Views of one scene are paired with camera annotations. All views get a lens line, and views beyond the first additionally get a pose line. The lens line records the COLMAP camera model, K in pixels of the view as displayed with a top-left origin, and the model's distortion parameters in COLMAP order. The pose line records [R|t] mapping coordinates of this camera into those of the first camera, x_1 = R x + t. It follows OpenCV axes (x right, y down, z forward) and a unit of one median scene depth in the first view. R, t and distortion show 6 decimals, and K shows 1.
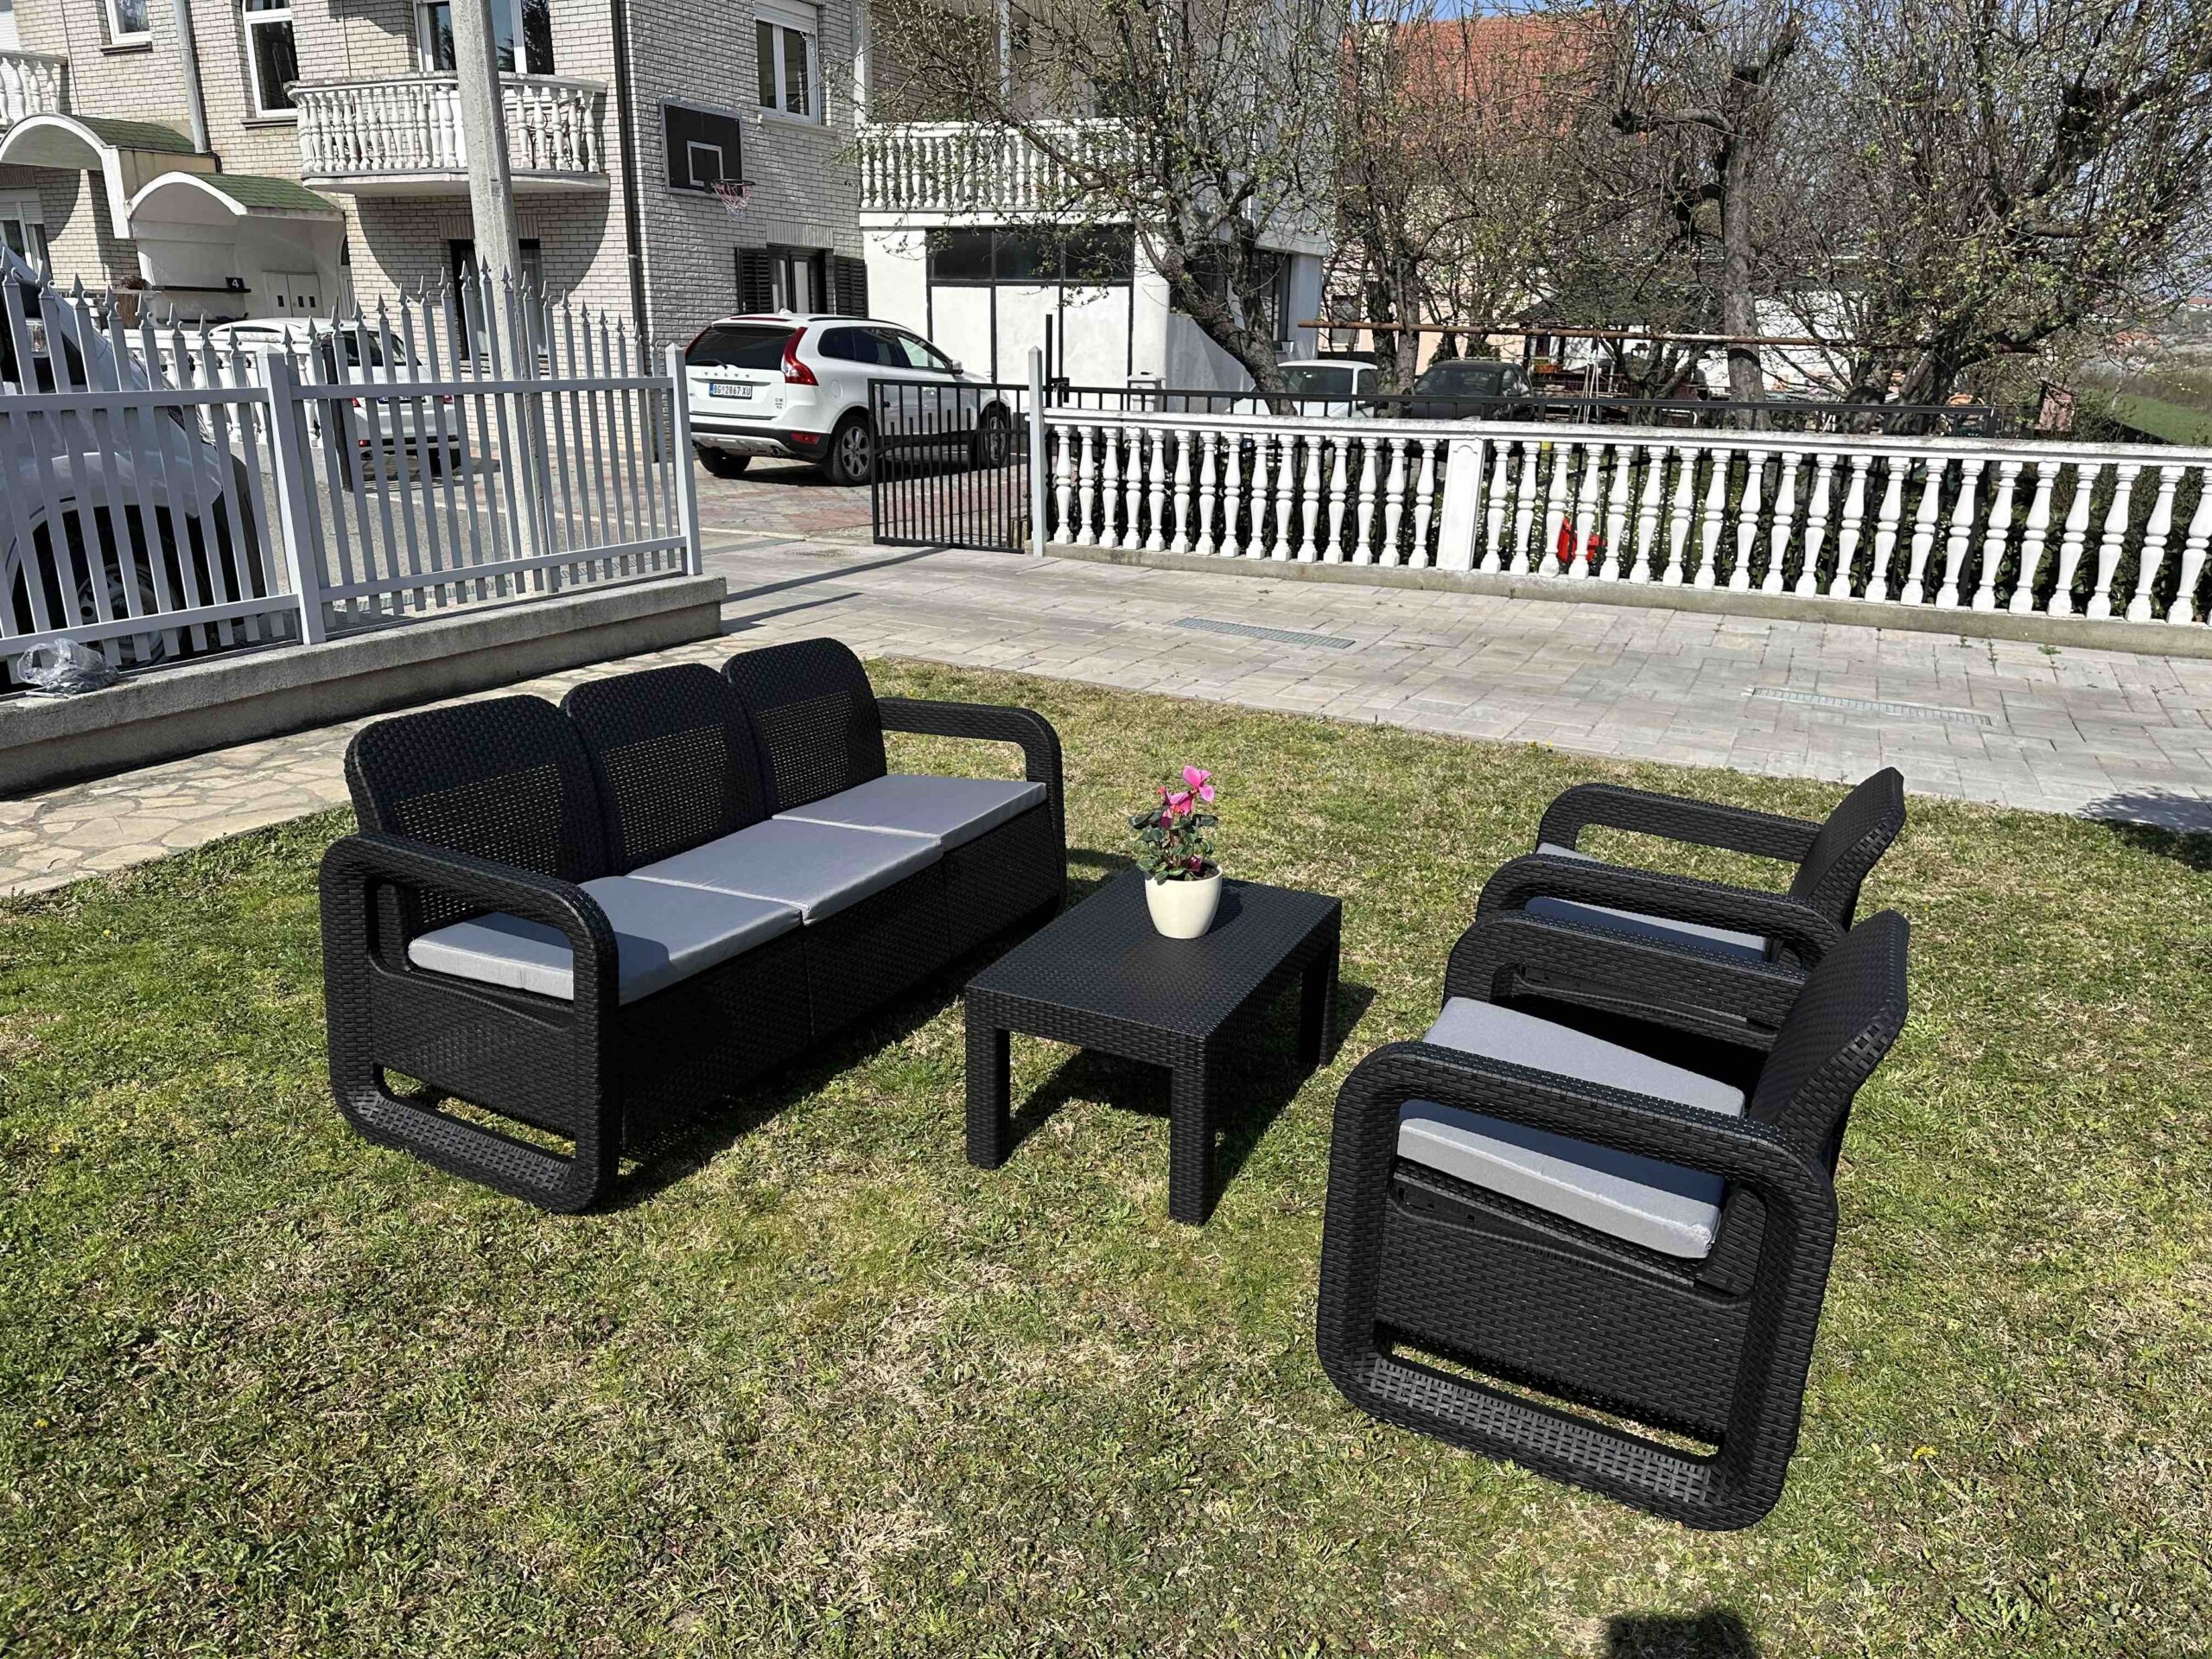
lens RADIAL K [[1559.0, 0, 1126.4], [0, 1559.0, 844.2], [0, 0, 1]] dist [0.031634, -0.043747]
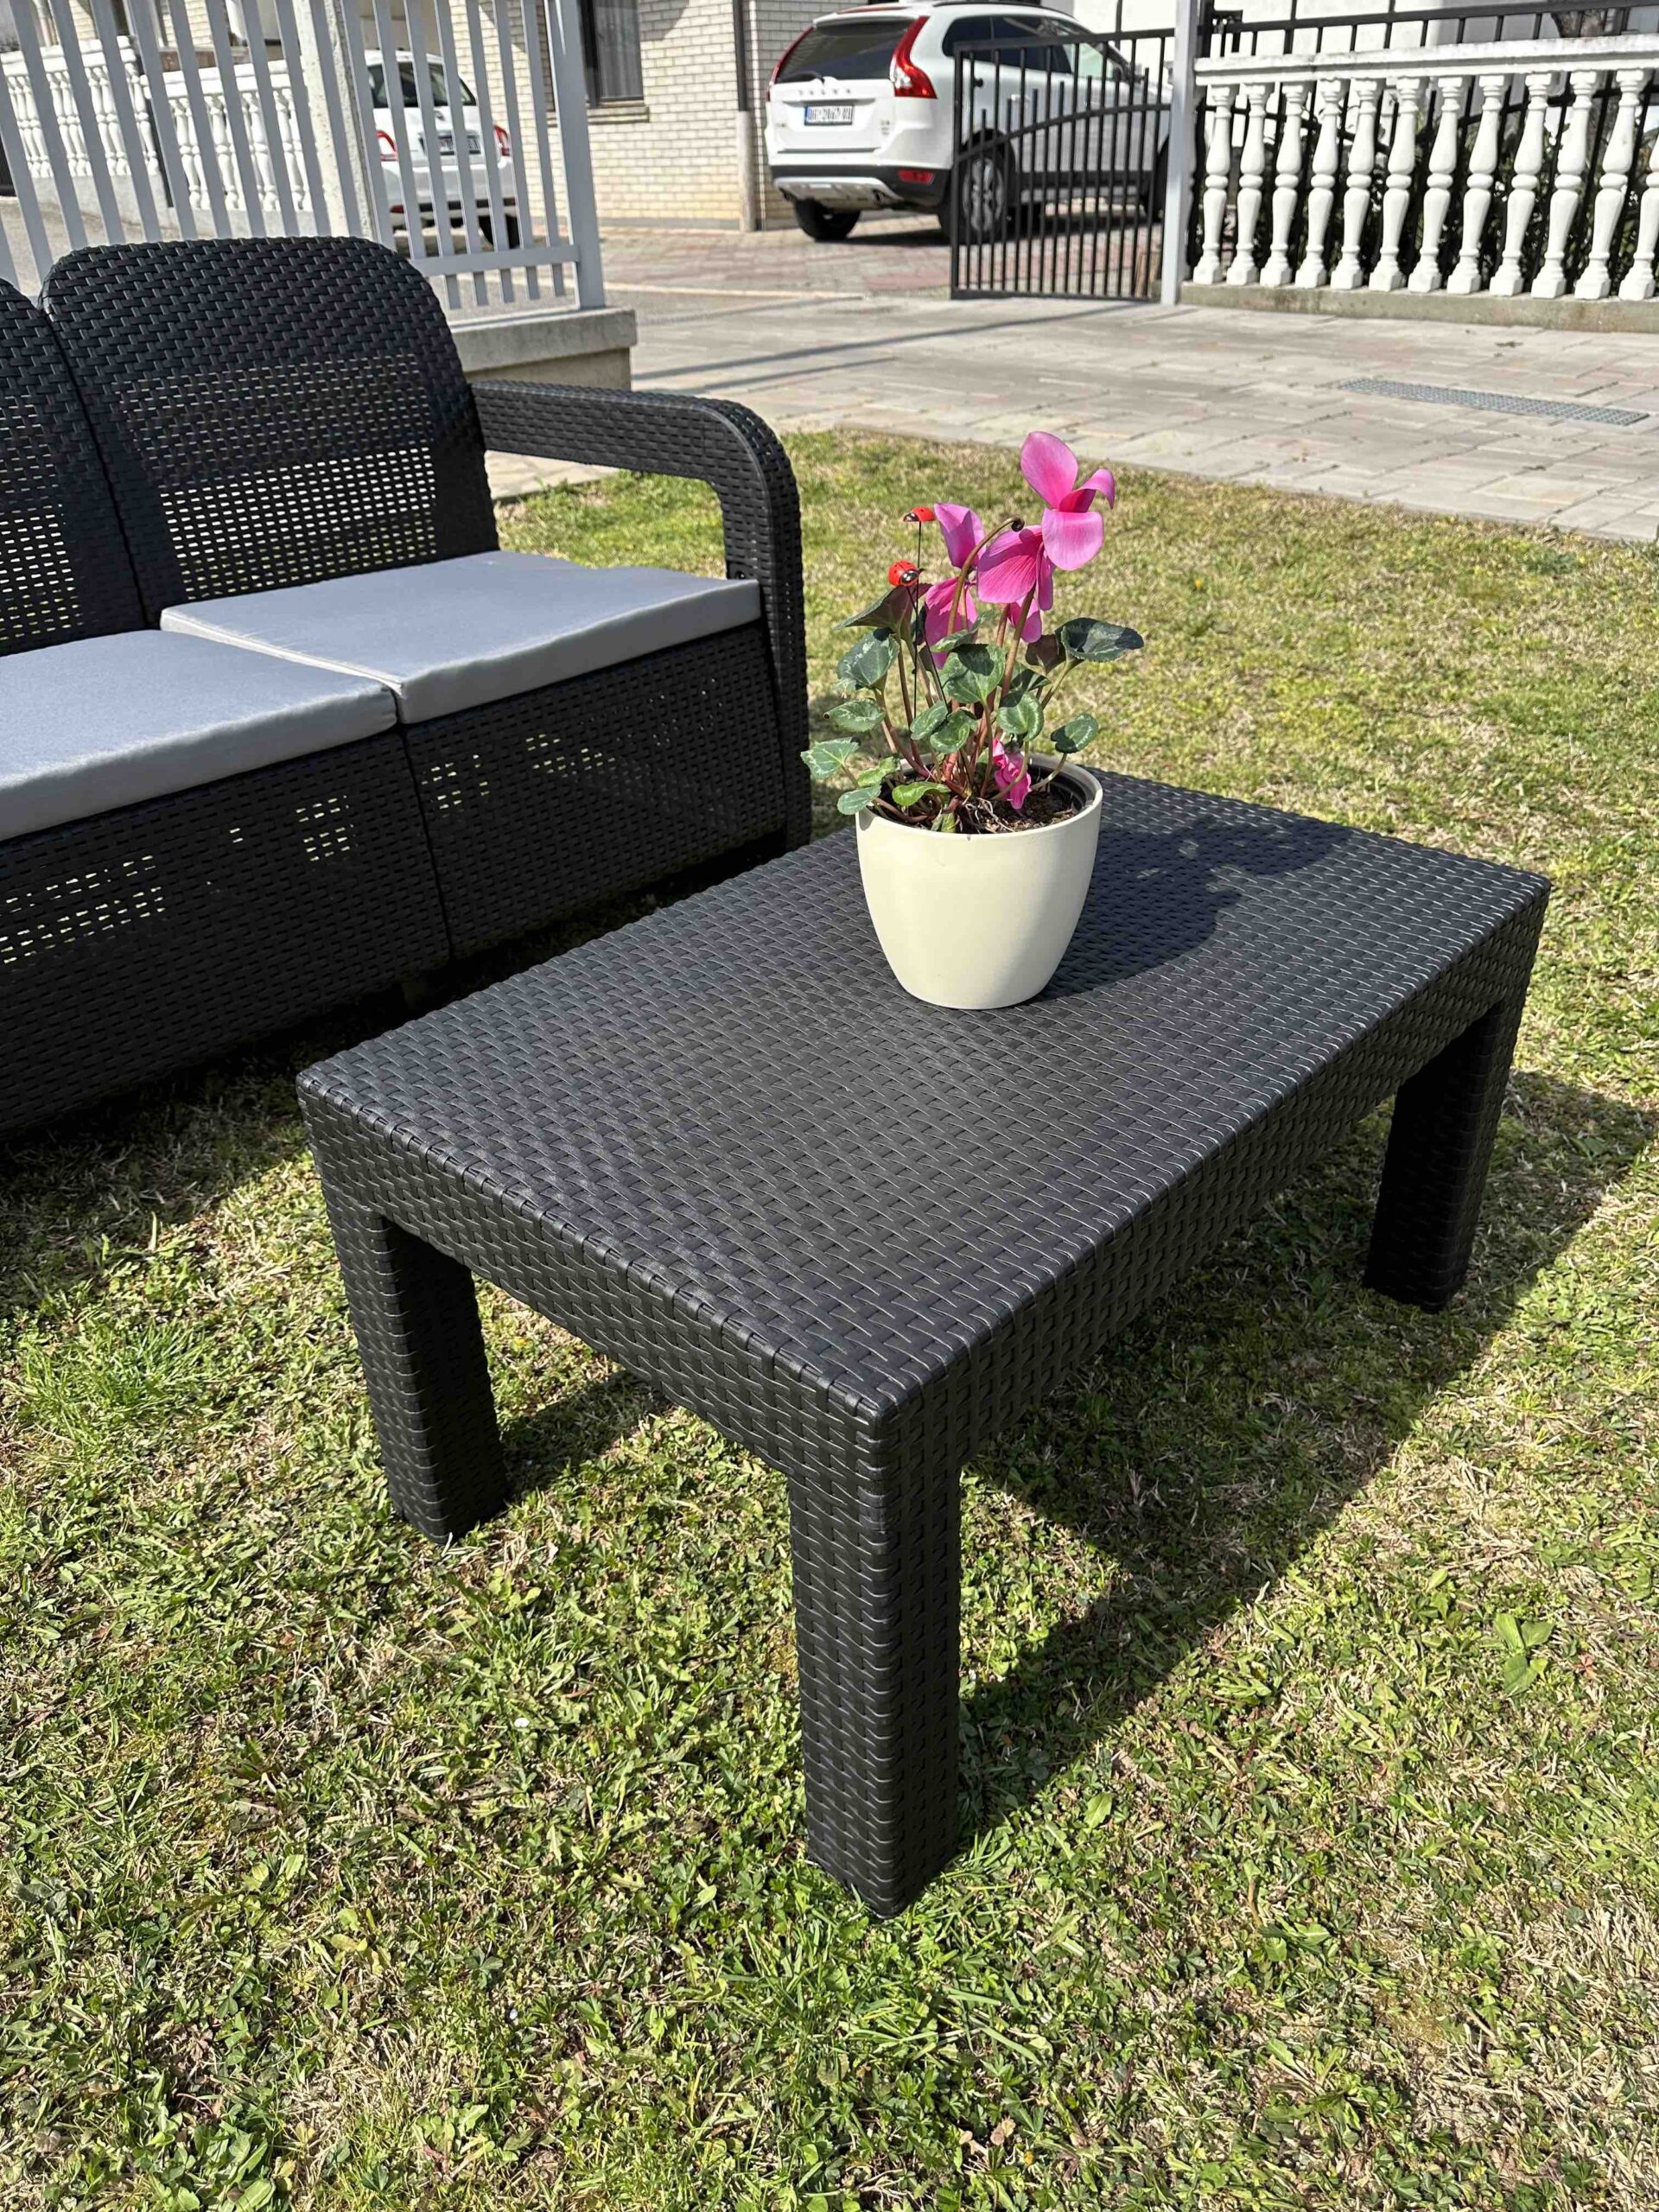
lens RADIAL K [[1559.0, 0, 818.8], [0, 1559.0, 1129.6], [0, 0, 1]] dist [0.031634, -0.043747]
pose [[0.950369, 0.122968, -0.285792, 0.043583], [-0.046950, 0.964743, 0.258973, -0.005742], [0.307561, -0.232702, 0.922635, 0.243151]]
